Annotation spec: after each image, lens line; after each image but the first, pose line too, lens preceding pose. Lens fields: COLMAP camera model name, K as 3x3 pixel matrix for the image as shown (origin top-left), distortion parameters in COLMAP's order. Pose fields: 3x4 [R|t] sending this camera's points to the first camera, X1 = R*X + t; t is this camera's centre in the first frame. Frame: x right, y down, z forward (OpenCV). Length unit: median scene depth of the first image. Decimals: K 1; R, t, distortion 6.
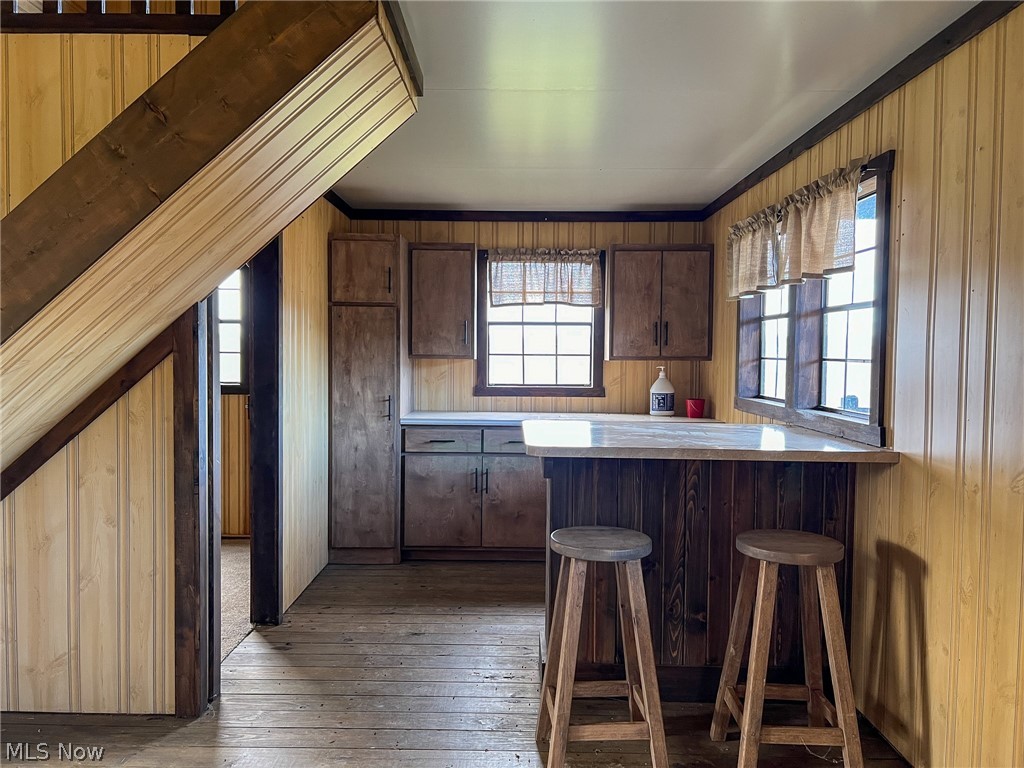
lens RADIAL K [[783.8, 0, 510.1], [0, 783.8, 383.3], [0, 0, 1]] dist [0.033188, -0.021022]
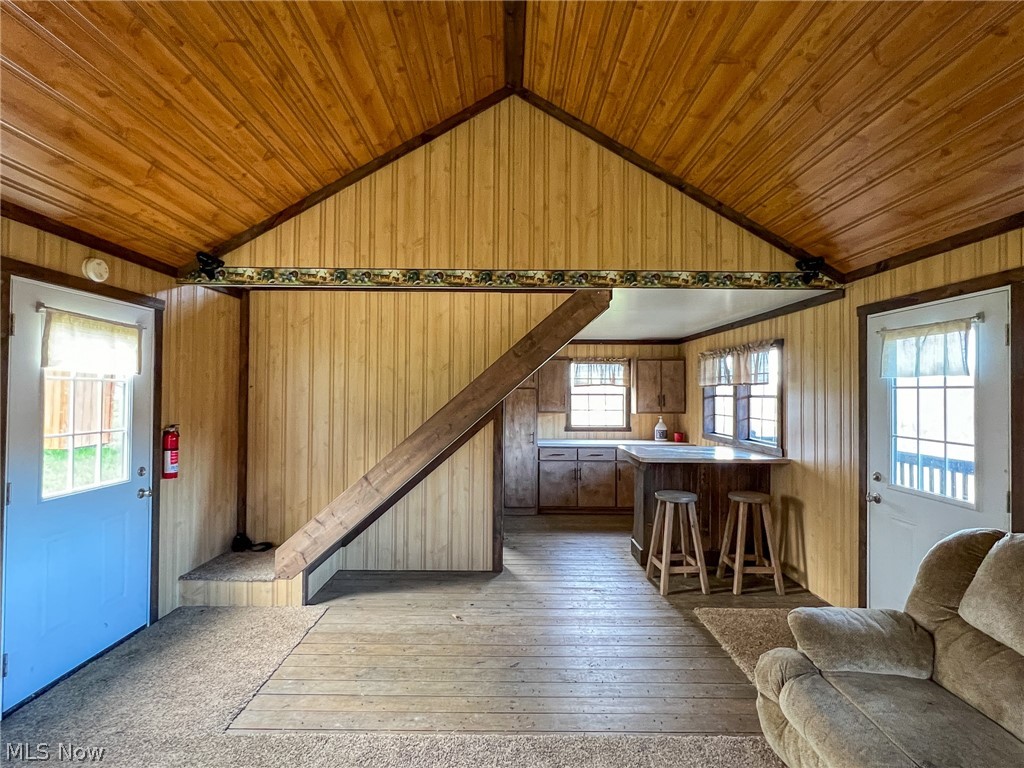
lens RADIAL K [[517.4, 0, 509.9], [0, 517.4, 385.8], [0, 0, 1]] dist [0.004850, 0.000711]
pose [[0.999882, -0.002601, 0.015165, -0.235458], [0.003398, 0.998599, -0.052803, -0.034786], [-0.015007, 0.052848, 0.998490, -0.359129]]
